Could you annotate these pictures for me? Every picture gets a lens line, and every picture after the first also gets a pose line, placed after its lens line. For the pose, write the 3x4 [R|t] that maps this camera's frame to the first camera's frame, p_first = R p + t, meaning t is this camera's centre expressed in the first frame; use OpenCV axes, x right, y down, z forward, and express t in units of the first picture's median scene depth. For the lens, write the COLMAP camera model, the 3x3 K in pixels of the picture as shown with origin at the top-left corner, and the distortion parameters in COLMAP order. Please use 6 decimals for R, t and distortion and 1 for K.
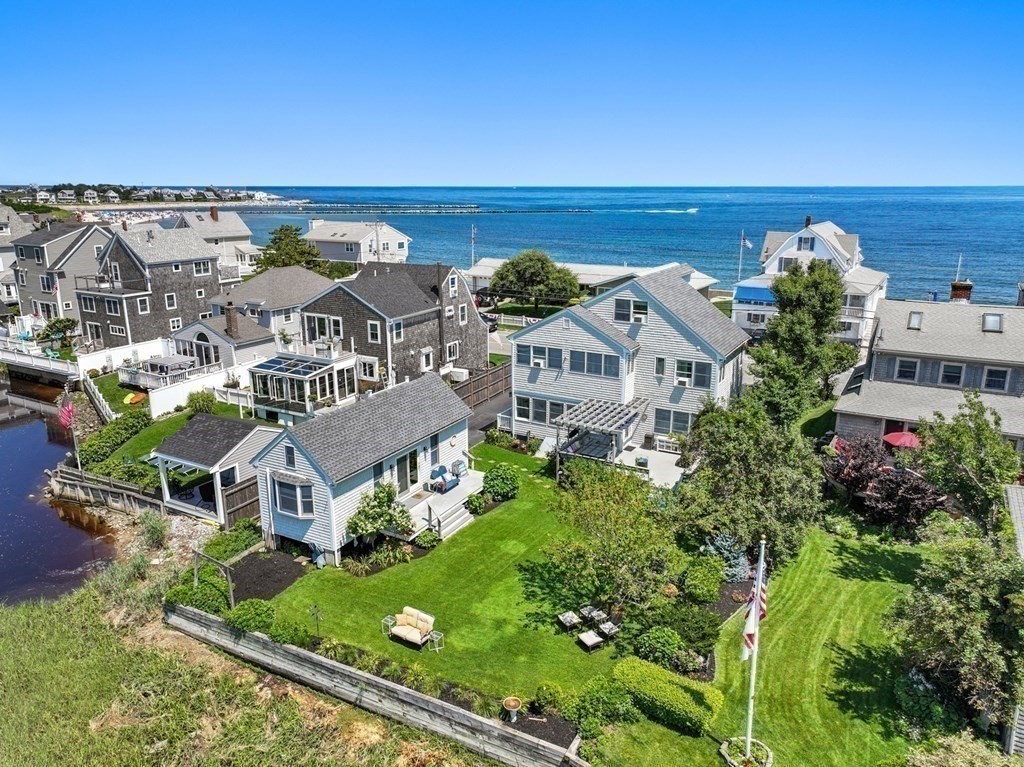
lens RADIAL K [[705.4, 0, 512.0], [0, 705.4, 383.5], [0, 0, 1]] dist [-0.004442, 0.001261]
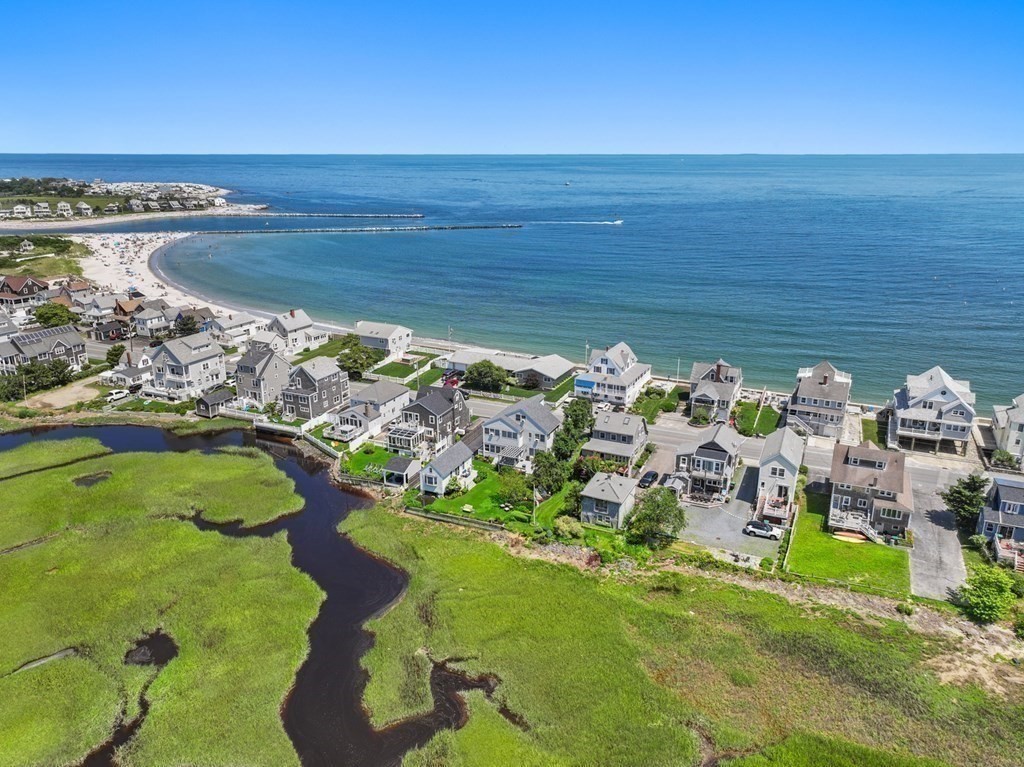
lens RADIAL K [[705.4, 0, 512.0], [0, 705.4, 383.5], [0, 0, 1]] dist [-0.004442, 0.001261]
pose [[0.996010, -0.027526, 0.084886, -0.137939], [0.023789, 0.998716, 0.044729, -0.405814], [-0.086008, -0.042531, 0.995386, -2.183057]]
